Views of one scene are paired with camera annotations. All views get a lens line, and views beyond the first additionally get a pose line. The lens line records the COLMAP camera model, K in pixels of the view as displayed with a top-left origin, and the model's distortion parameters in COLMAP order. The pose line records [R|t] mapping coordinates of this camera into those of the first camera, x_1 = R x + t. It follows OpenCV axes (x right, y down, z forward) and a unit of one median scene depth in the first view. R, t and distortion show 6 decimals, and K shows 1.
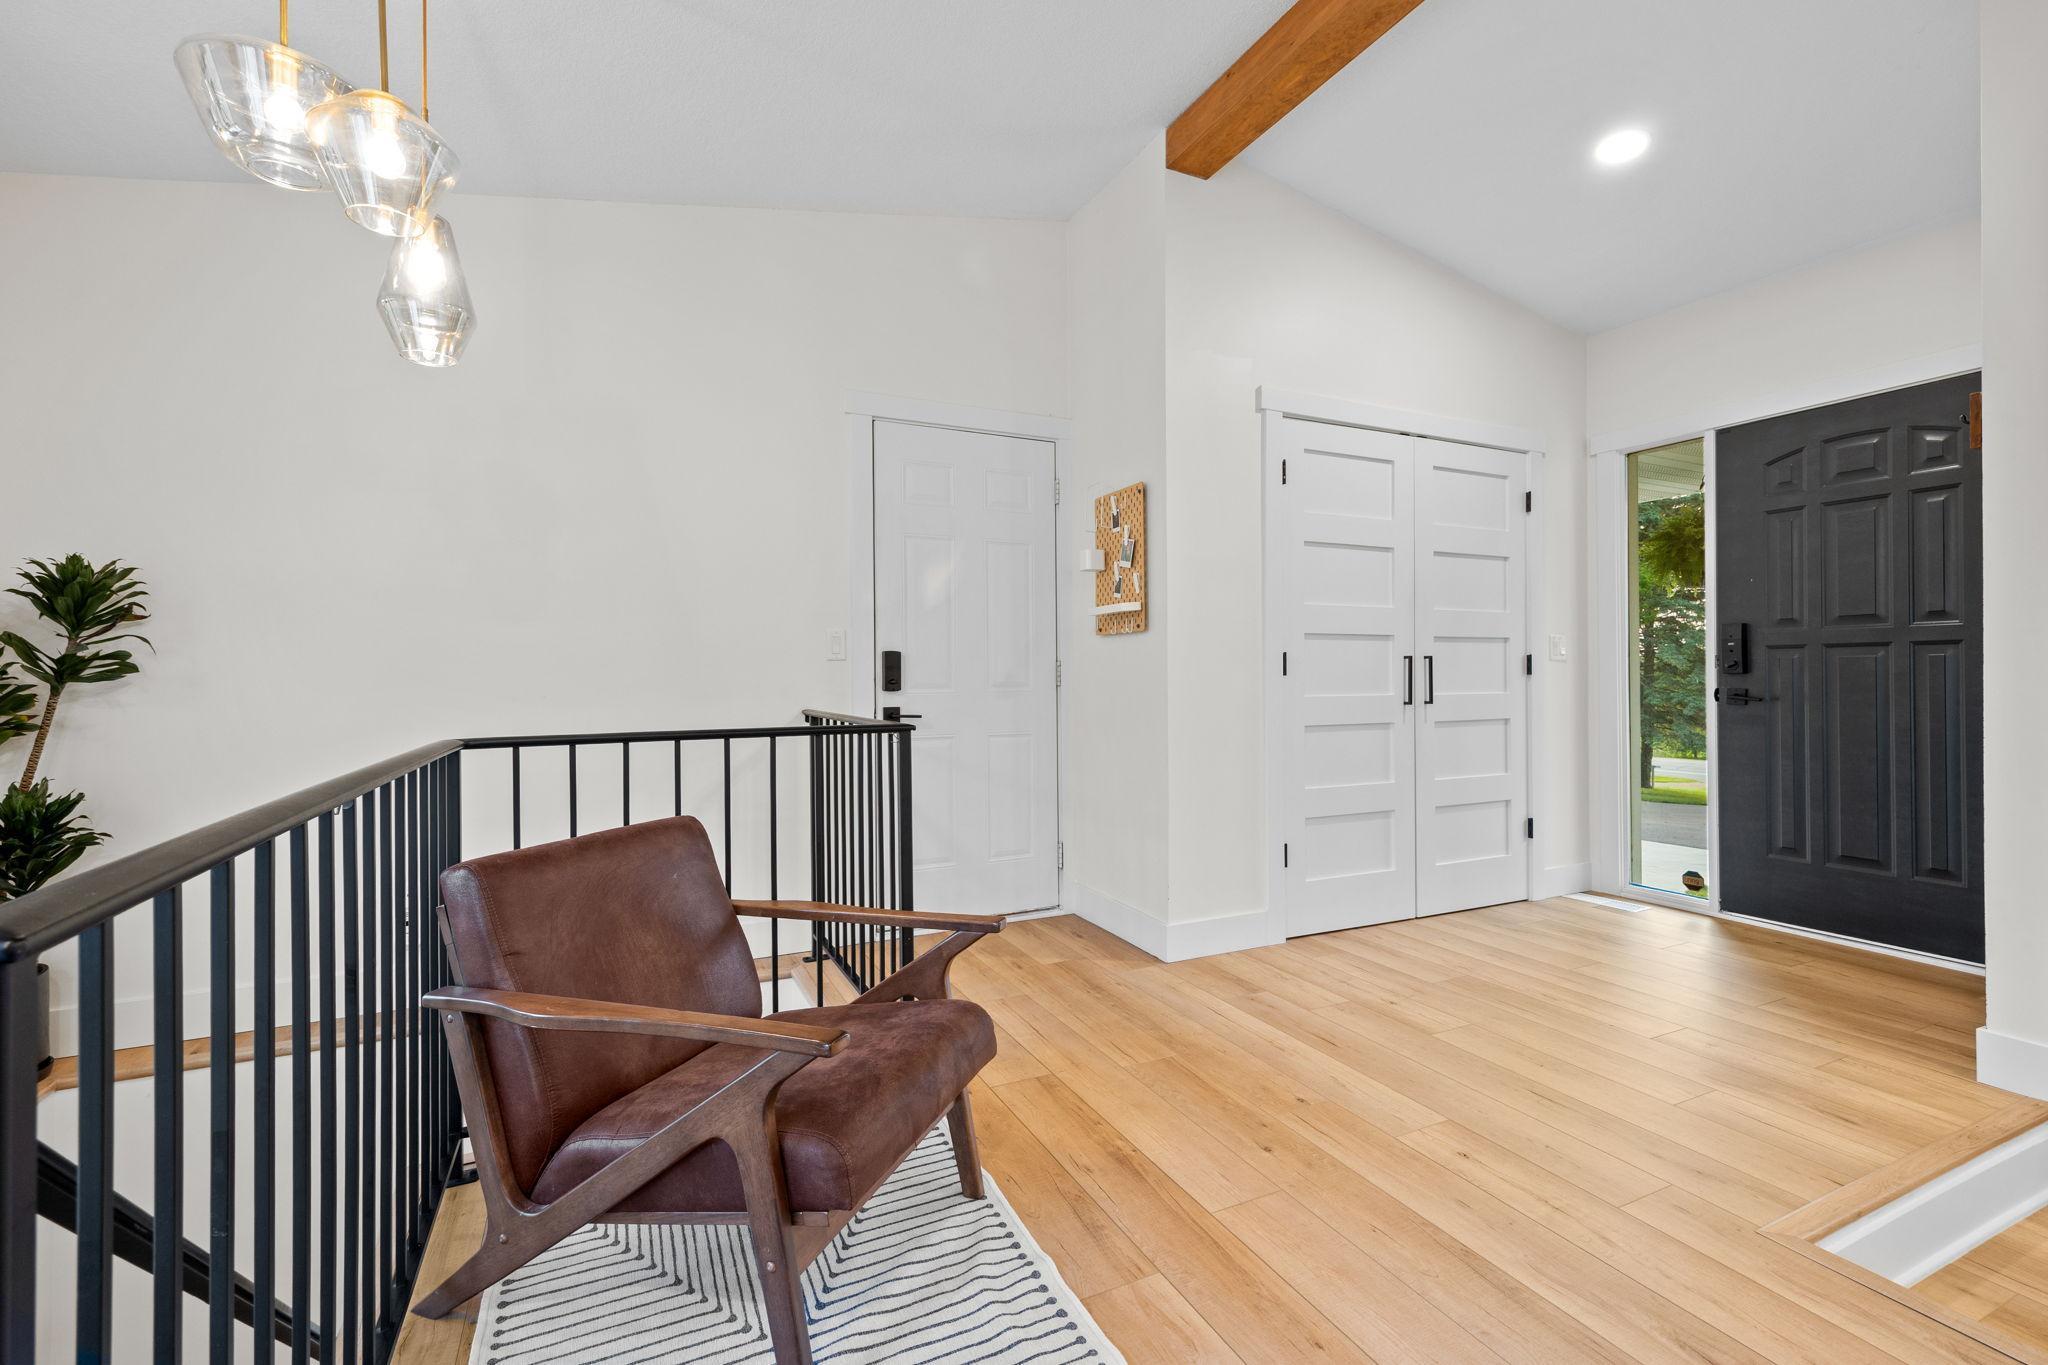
lens RADIAL K [[906.5, 0, 1031.6], [0, 906.5, 680.1], [0, 0, 1]] dist [-0.003244, -0.000818]
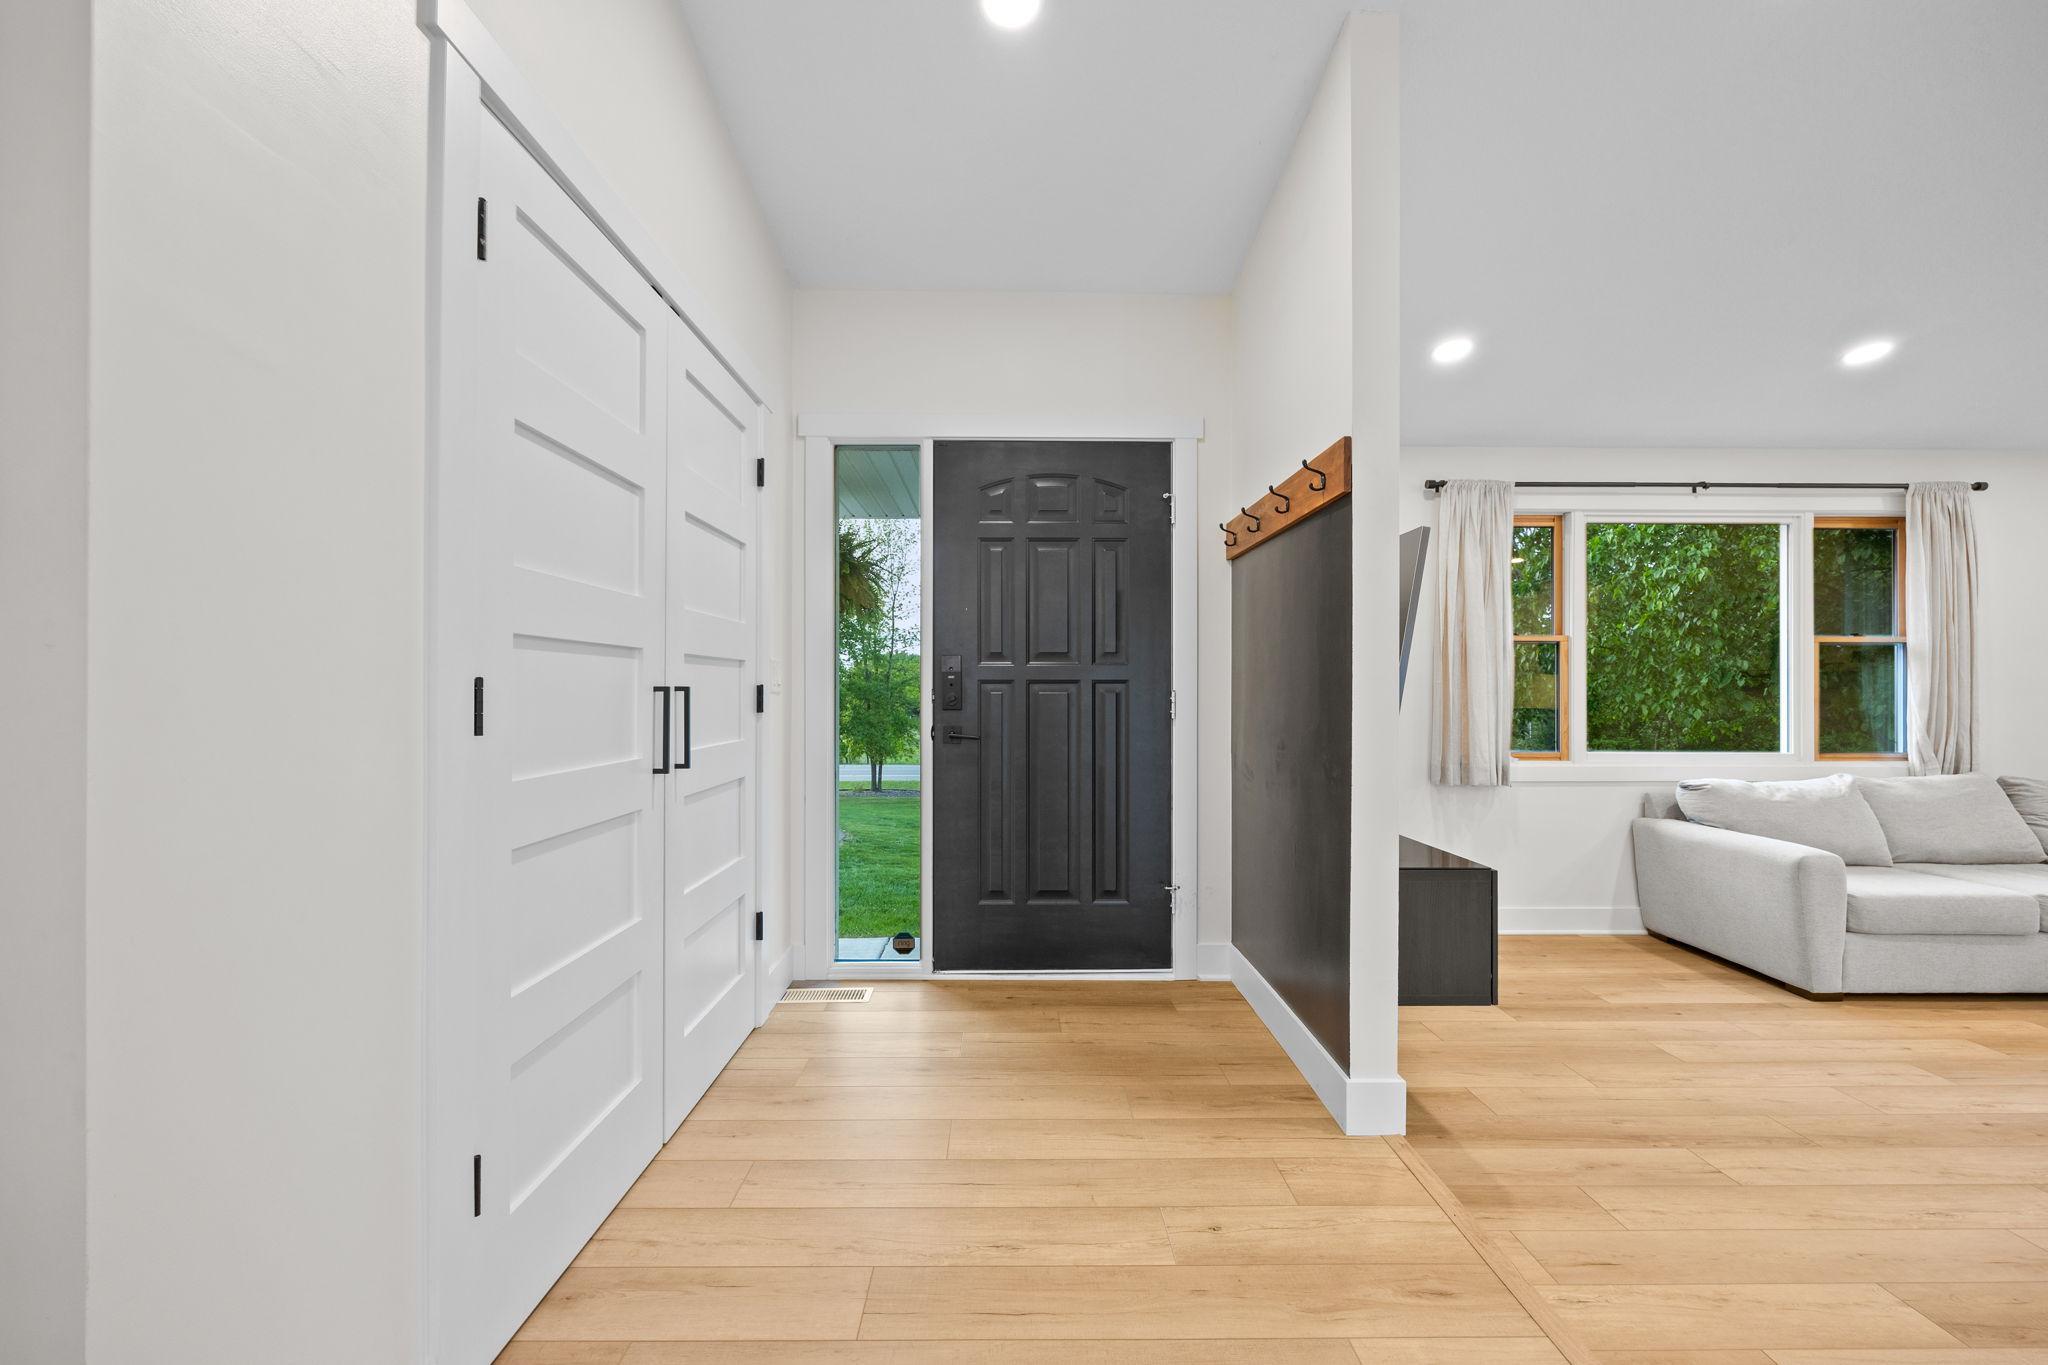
lens RADIAL K [[834.1, 0, 1036.0], [0, 834.1, 683.0], [0, 0, 1]] dist [-0.002000, 0.000182]
pose [[0.417245, 0.015381, 0.908664, 0.045645], [-0.004498, 0.999879, -0.014860, -0.023650], [-0.908783, 0.002113, 0.417264, 0.612971]]
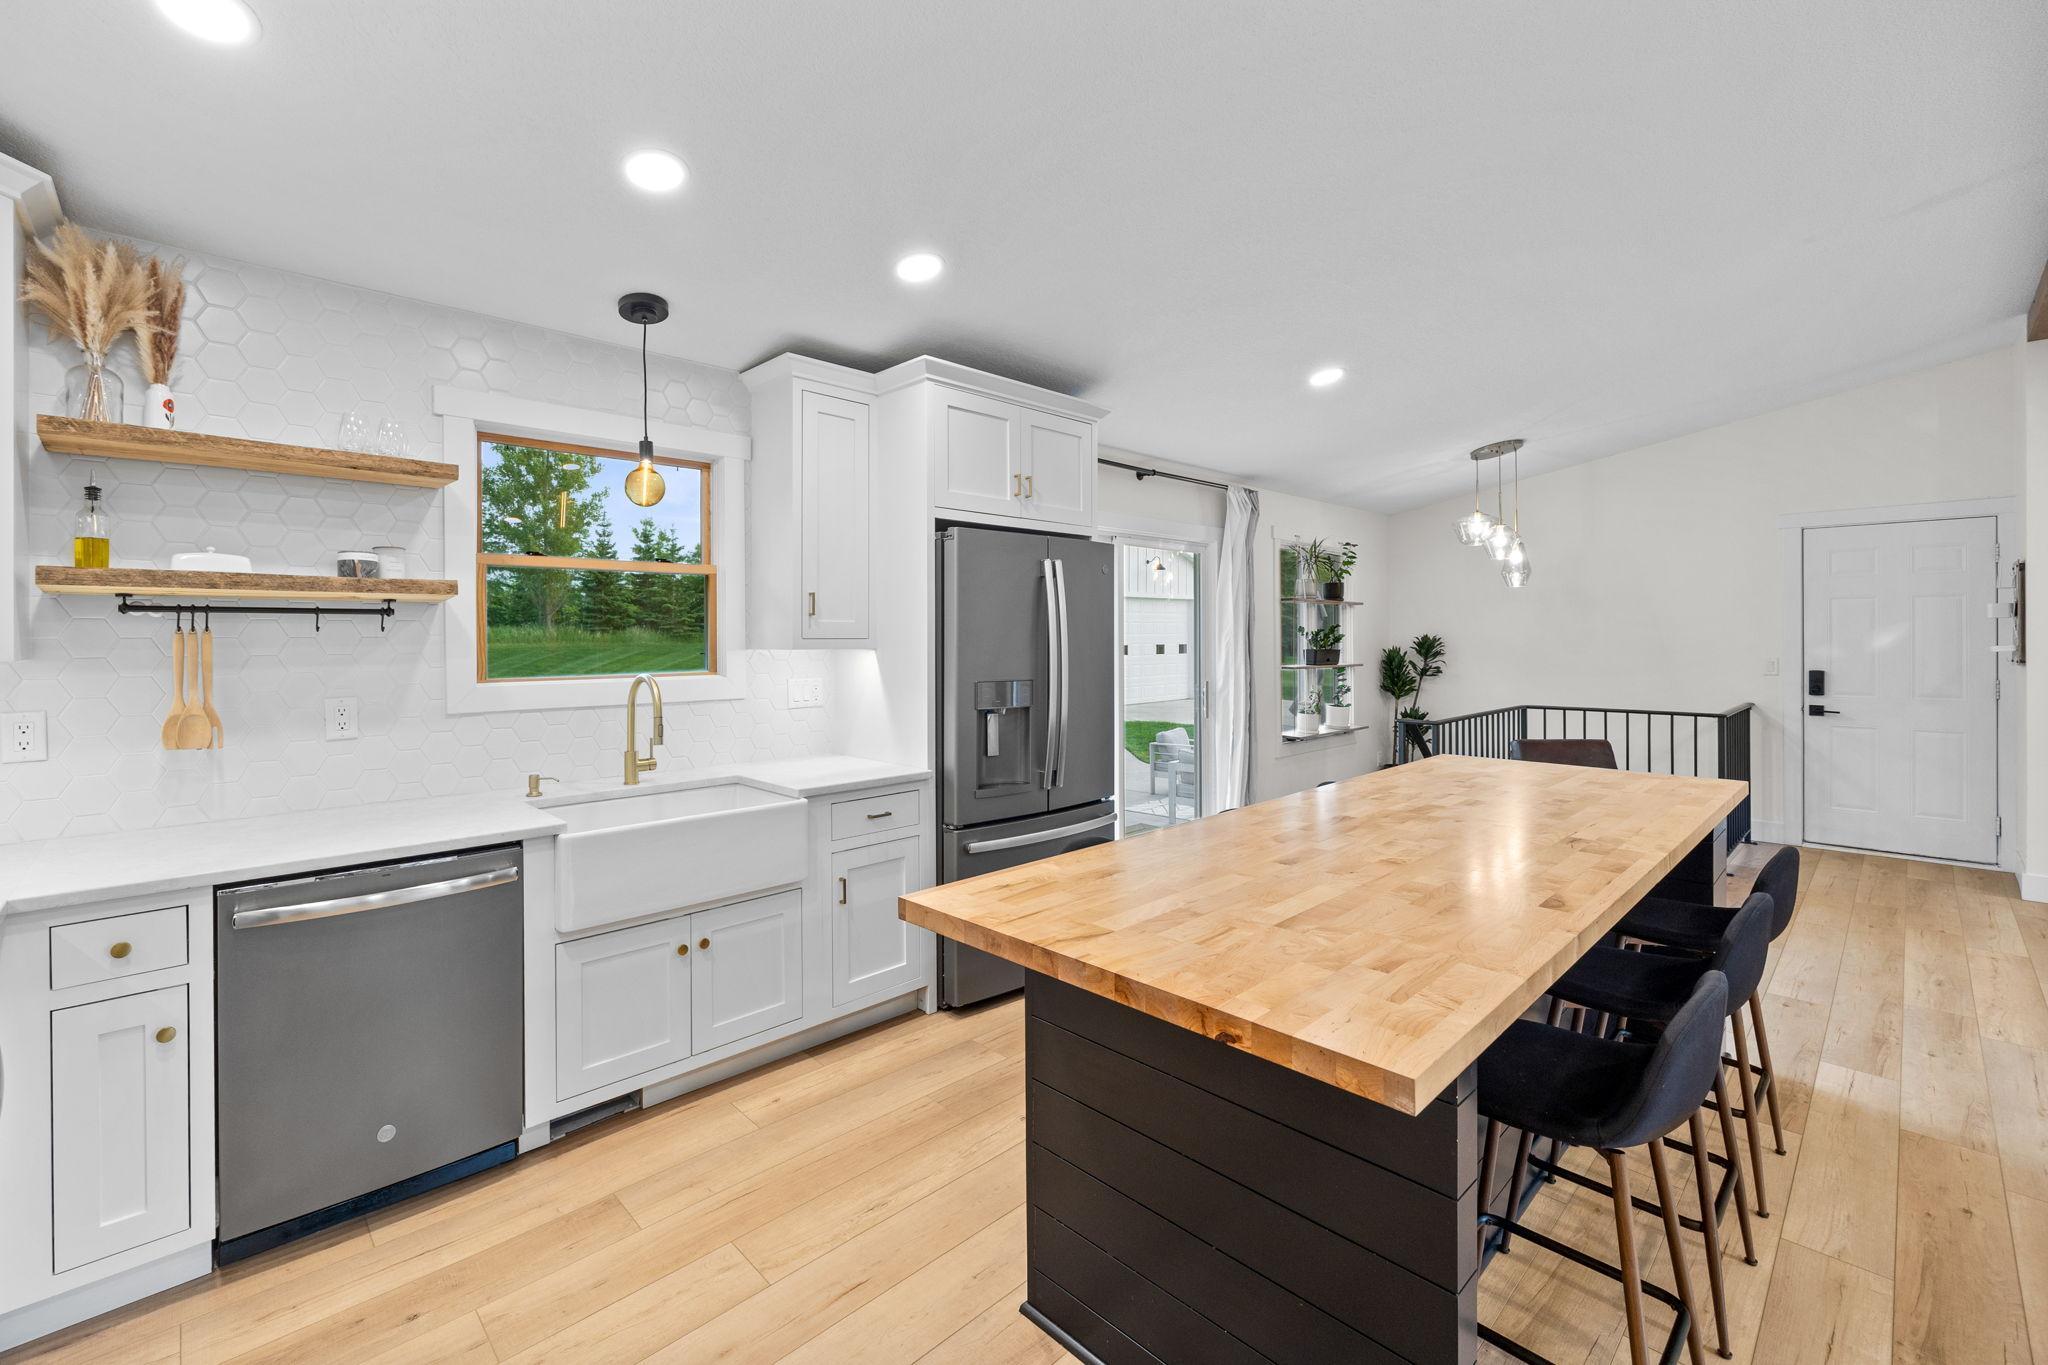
lens RADIAL K [[834.1, 0, 992.1], [0, 834.1, 637.4], [0, 0, 1]] dist [-0.002000, 0.000182]
pose [[0.297786, 0.008508, -0.954595, 1.117200], [-0.003490, 0.999963, 0.007824, -0.131579], [0.954626, 0.001002, 0.297805, -1.157774]]
